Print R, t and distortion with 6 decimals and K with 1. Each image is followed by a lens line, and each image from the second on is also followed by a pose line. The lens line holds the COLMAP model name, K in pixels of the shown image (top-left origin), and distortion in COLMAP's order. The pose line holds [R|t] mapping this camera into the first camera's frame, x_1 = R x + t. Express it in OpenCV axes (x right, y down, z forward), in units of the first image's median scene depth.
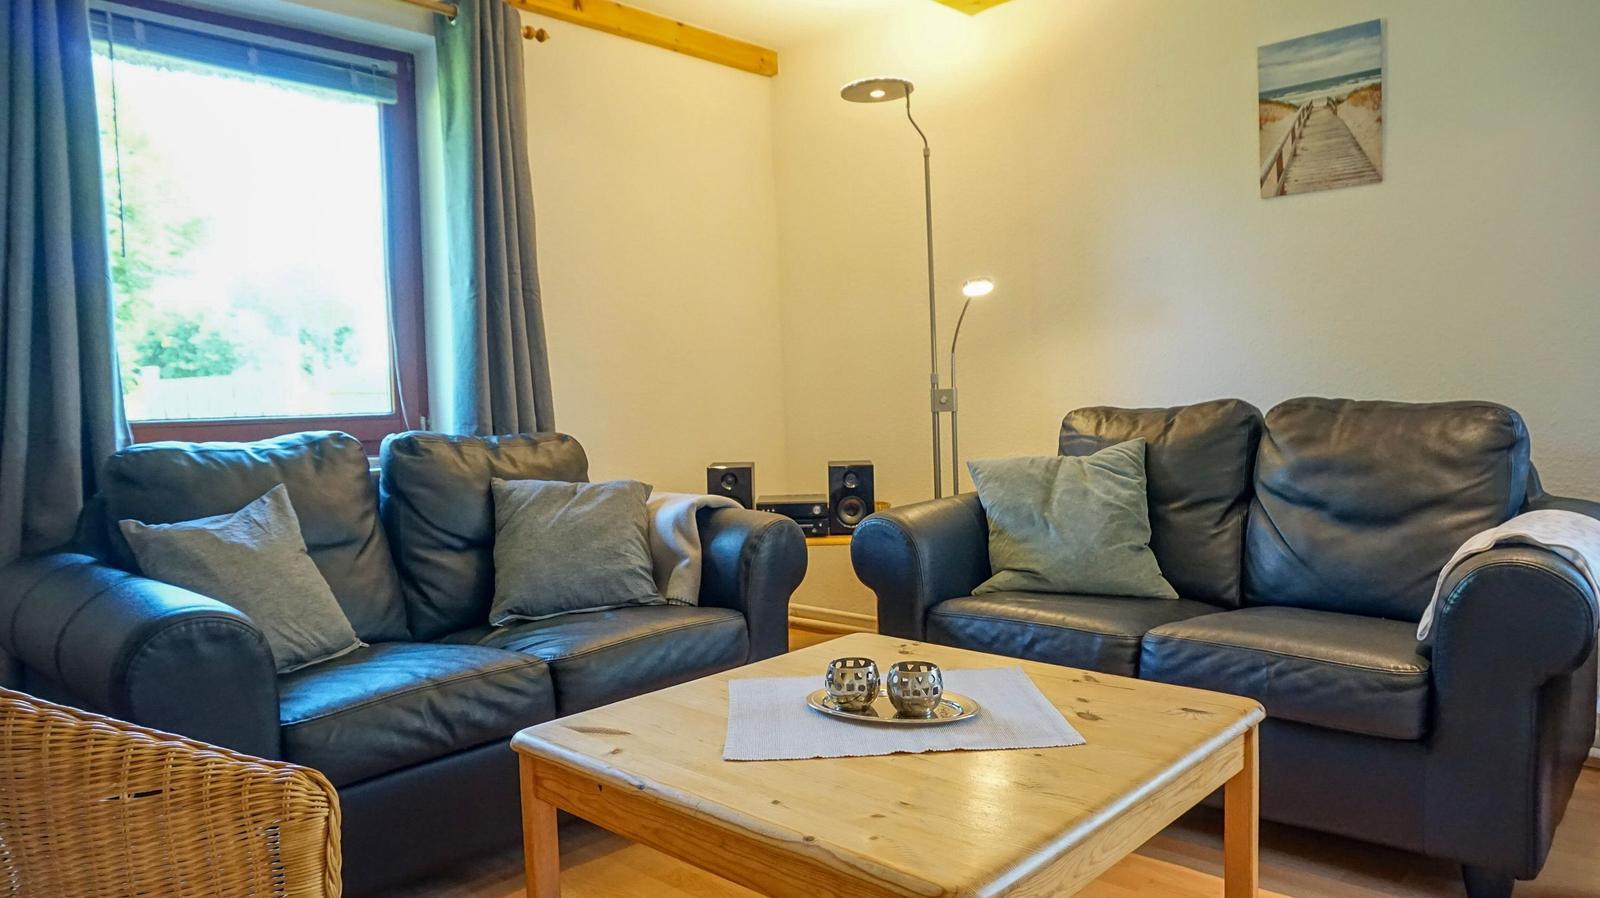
lens RADIAL K [[1074.7, 0, 799.9], [0, 1074.7, 446.3], [0, 0, 1]] dist [-0.018366, 0.005301]
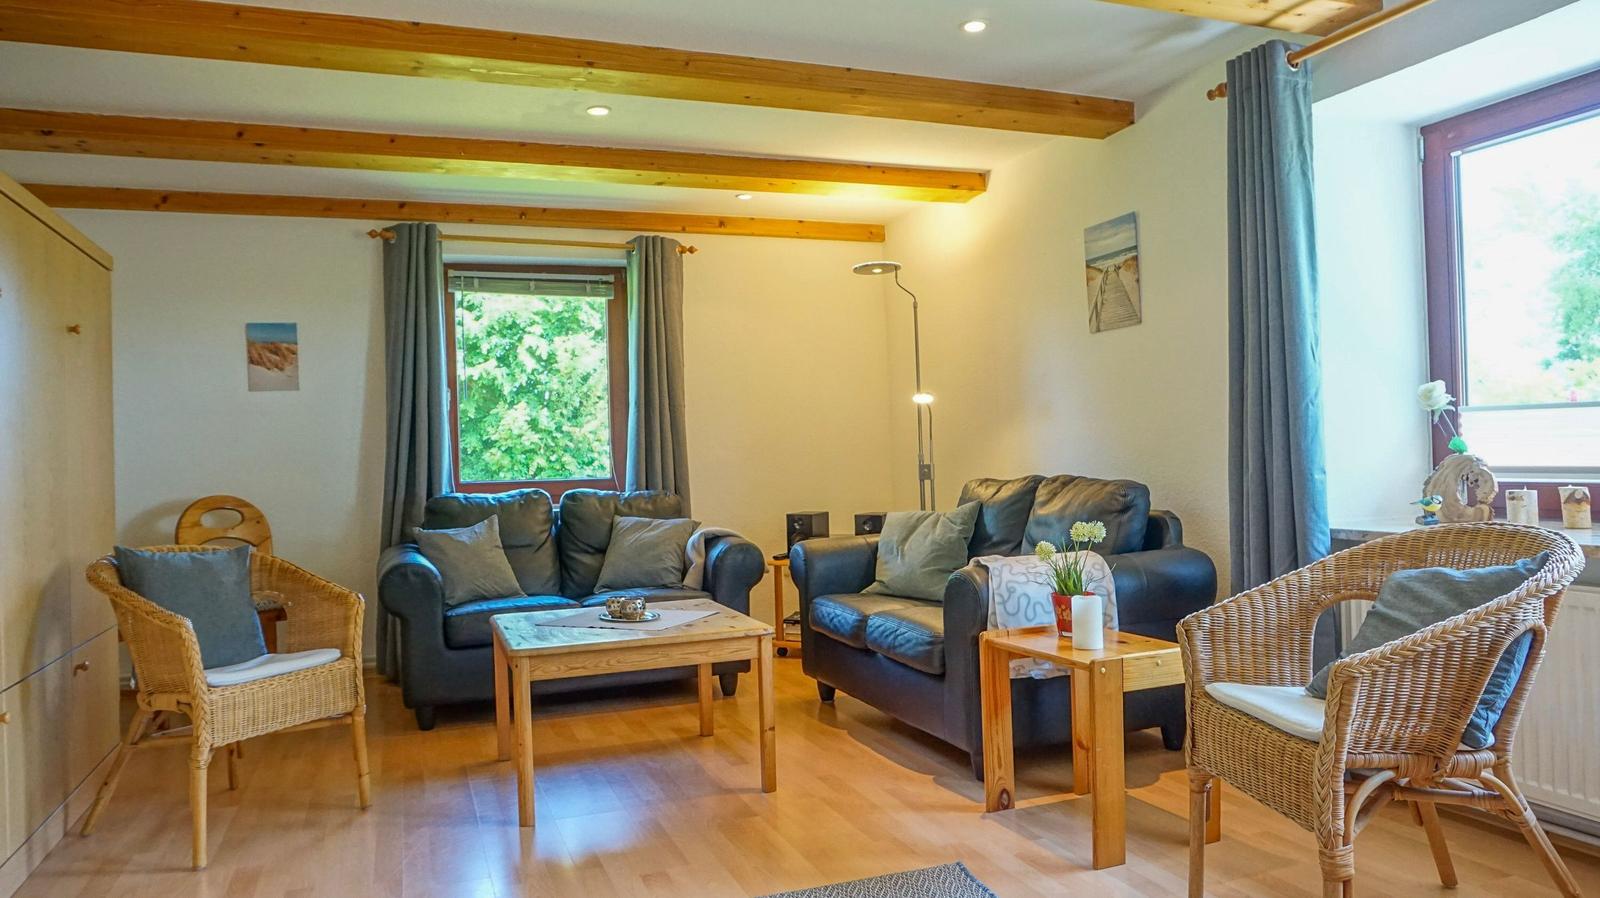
lens RADIAL K [[1074.7, 0, 799.9], [0, 1074.7, 450.4], [0, 0, 1]] dist [-0.018366, 0.005301]
pose [[0.895793, -0.002469, -0.444464, 0.785981], [-0.017600, 0.999003, -0.041023, -0.011379], [0.444122, 0.044570, 0.894857, -0.483779]]
